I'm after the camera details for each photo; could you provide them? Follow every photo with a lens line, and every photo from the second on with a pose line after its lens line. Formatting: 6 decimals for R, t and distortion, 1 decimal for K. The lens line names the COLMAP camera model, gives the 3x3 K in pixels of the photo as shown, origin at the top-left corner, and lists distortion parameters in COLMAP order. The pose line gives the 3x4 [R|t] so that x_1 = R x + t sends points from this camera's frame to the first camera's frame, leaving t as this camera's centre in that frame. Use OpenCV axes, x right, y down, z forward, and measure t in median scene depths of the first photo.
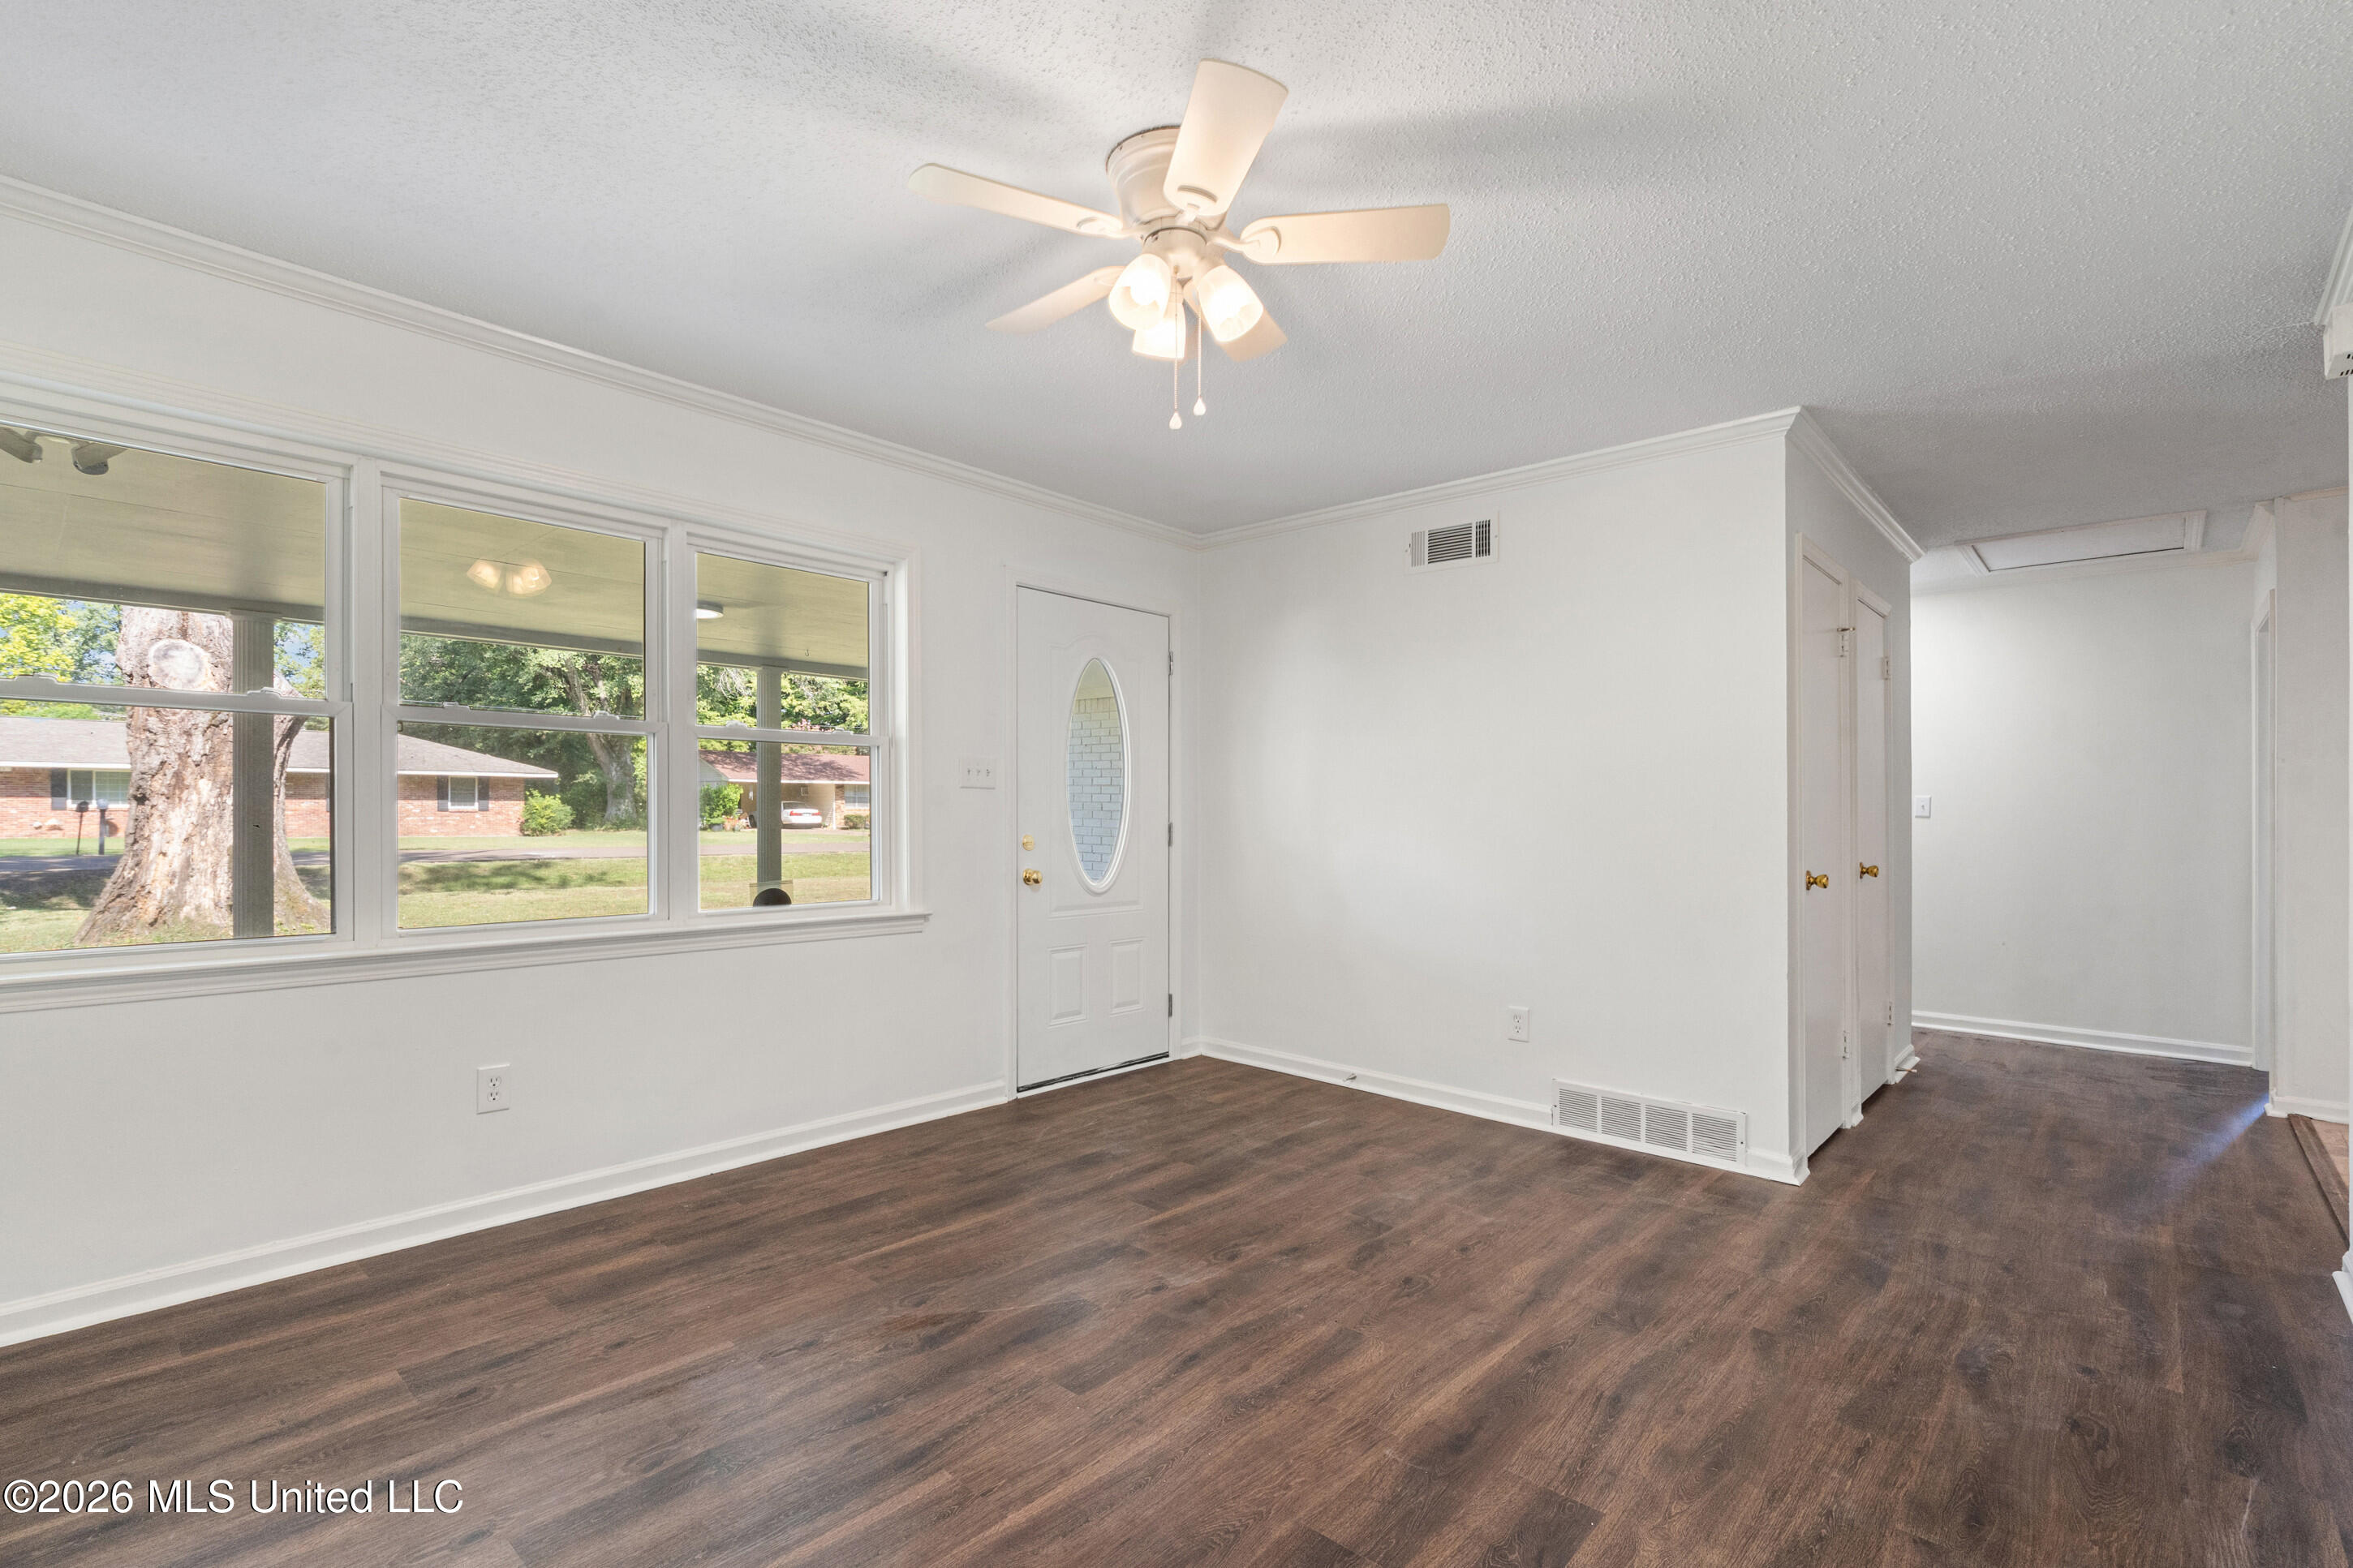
lens RADIAL K [[1066.0, 0, 1127.2], [0, 1066.0, 802.1], [0, 0, 1]] dist [-0.007417, 0.001461]
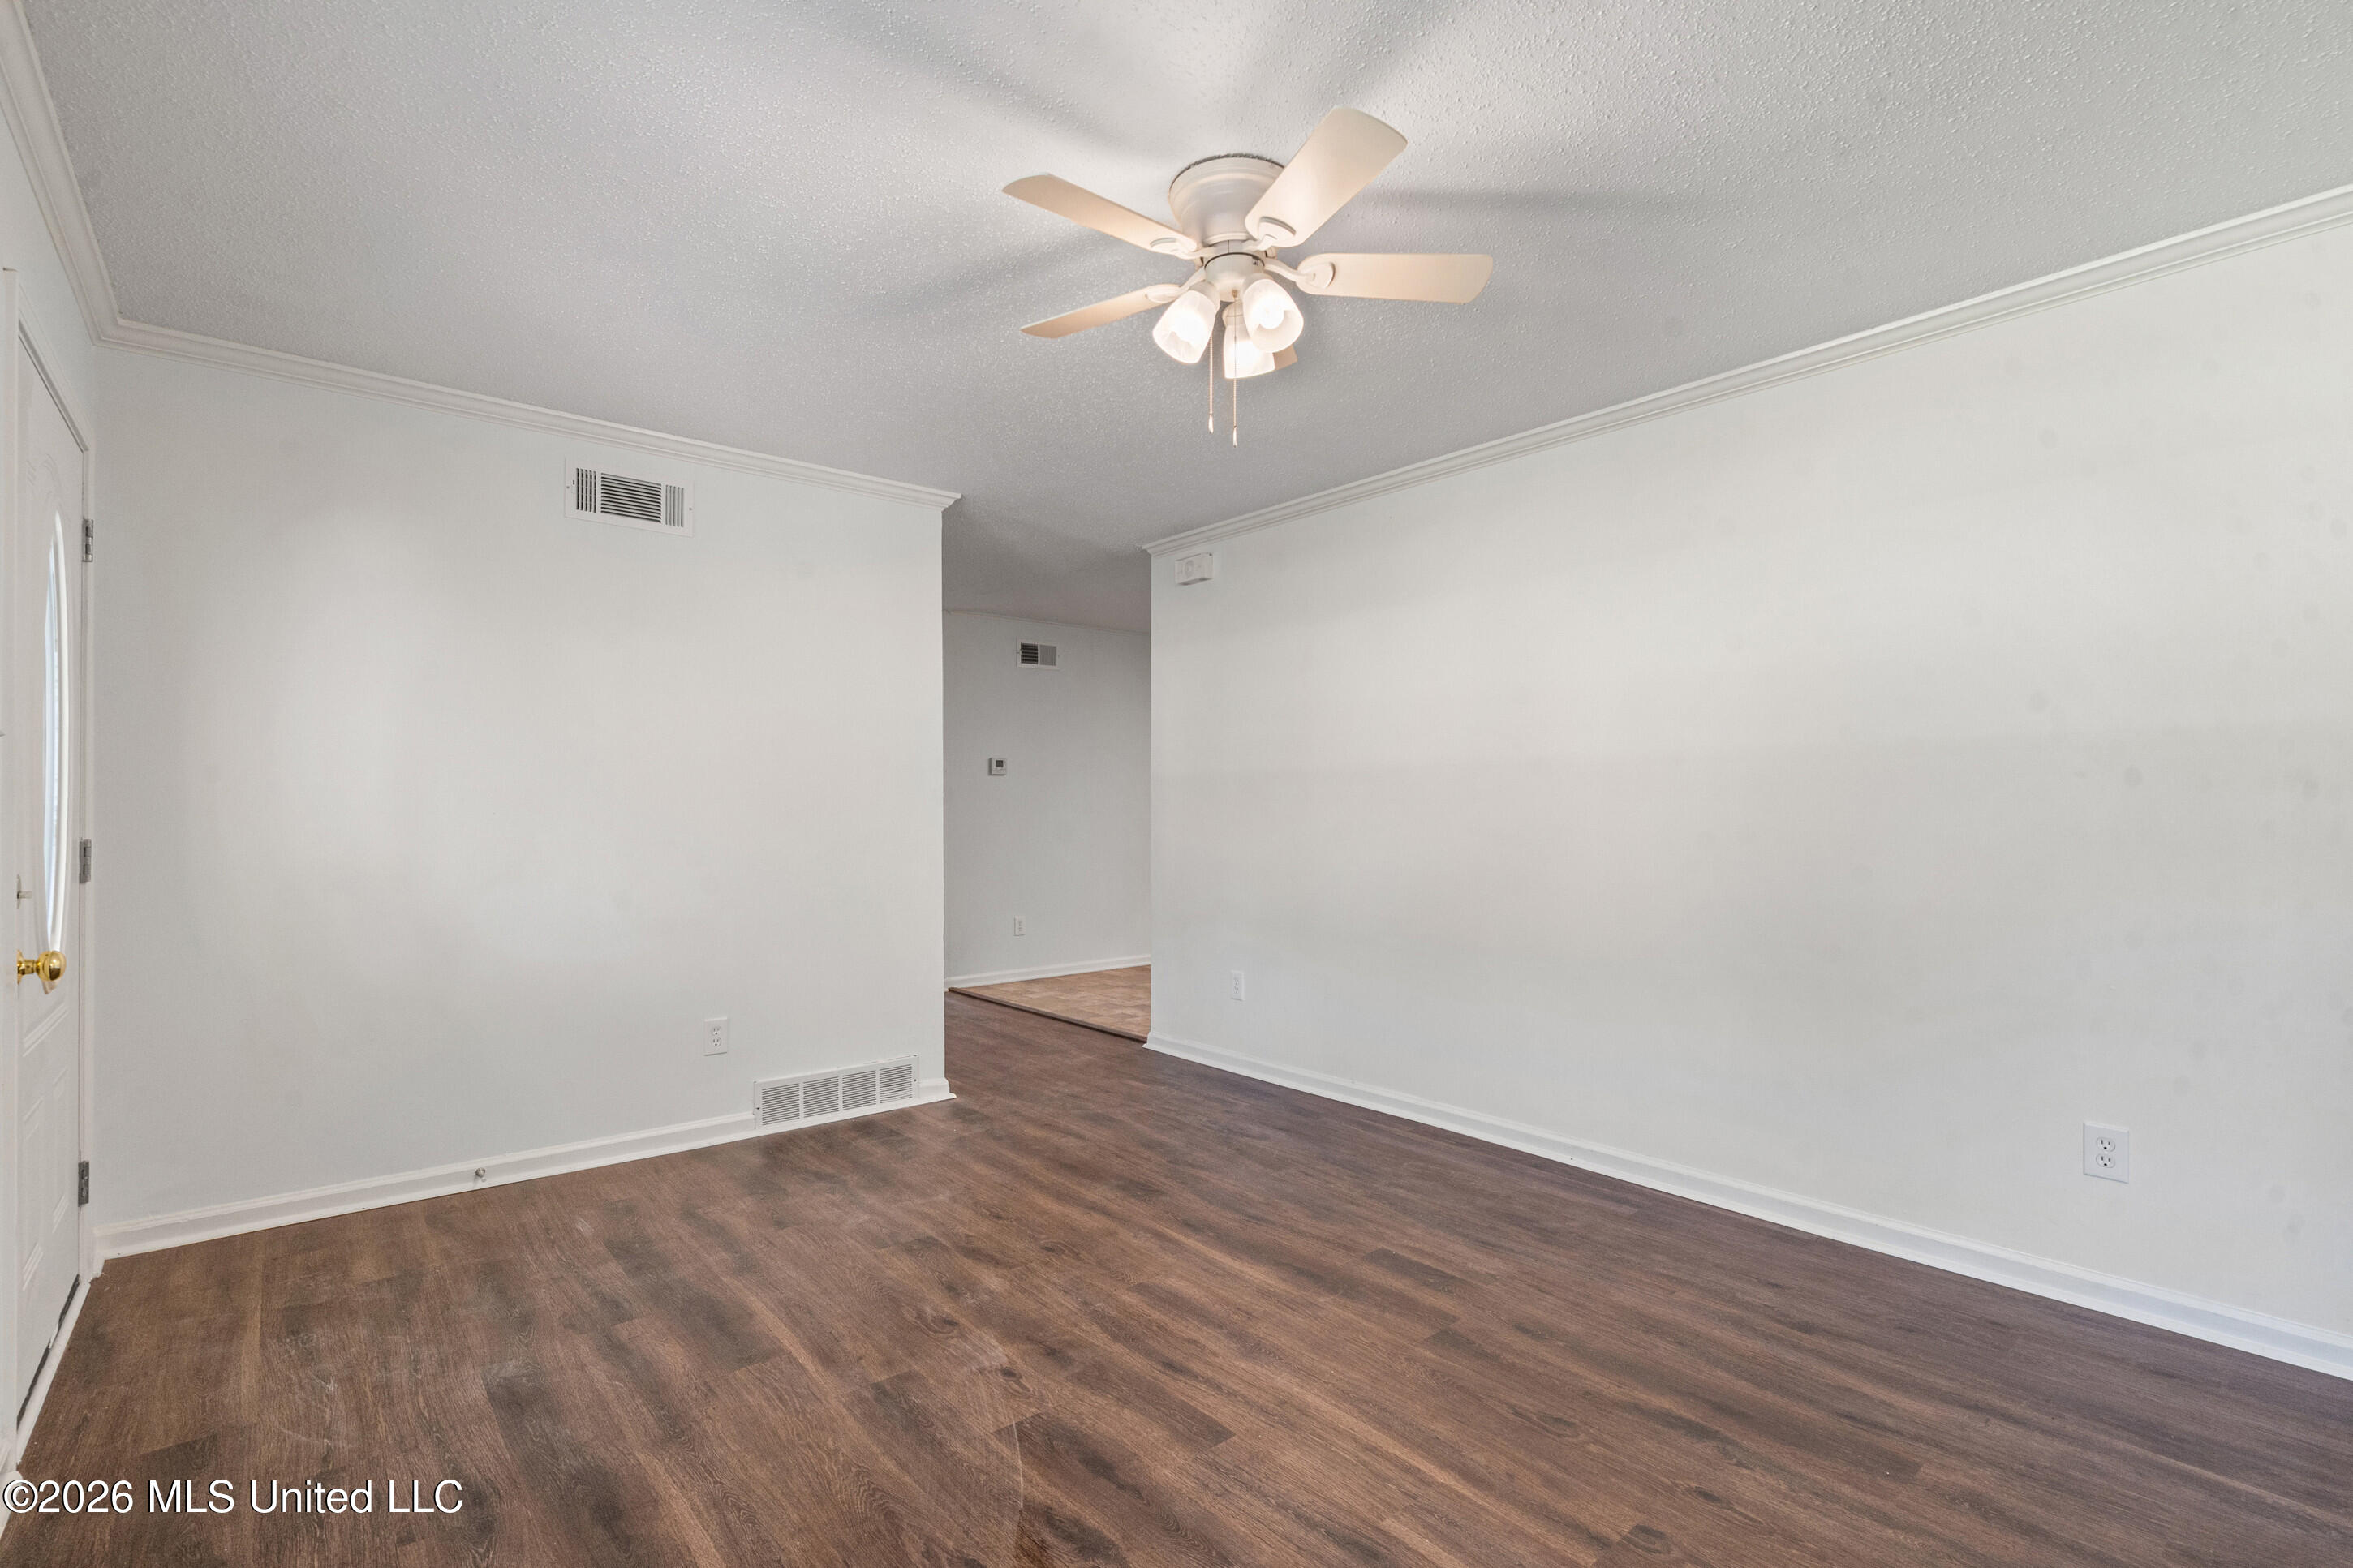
lens RADIAL K [[1066.0, 0, 1166.7], [0, 1066.0, 781.3], [0, 0, 1]] dist [-0.007417, 0.001461]
pose [[0.116900, 0.013239, 0.993055, -0.667488], [-0.002146, 0.999912, -0.013078, -0.005692], [-0.993141, -0.000602, 0.116918, 0.637916]]
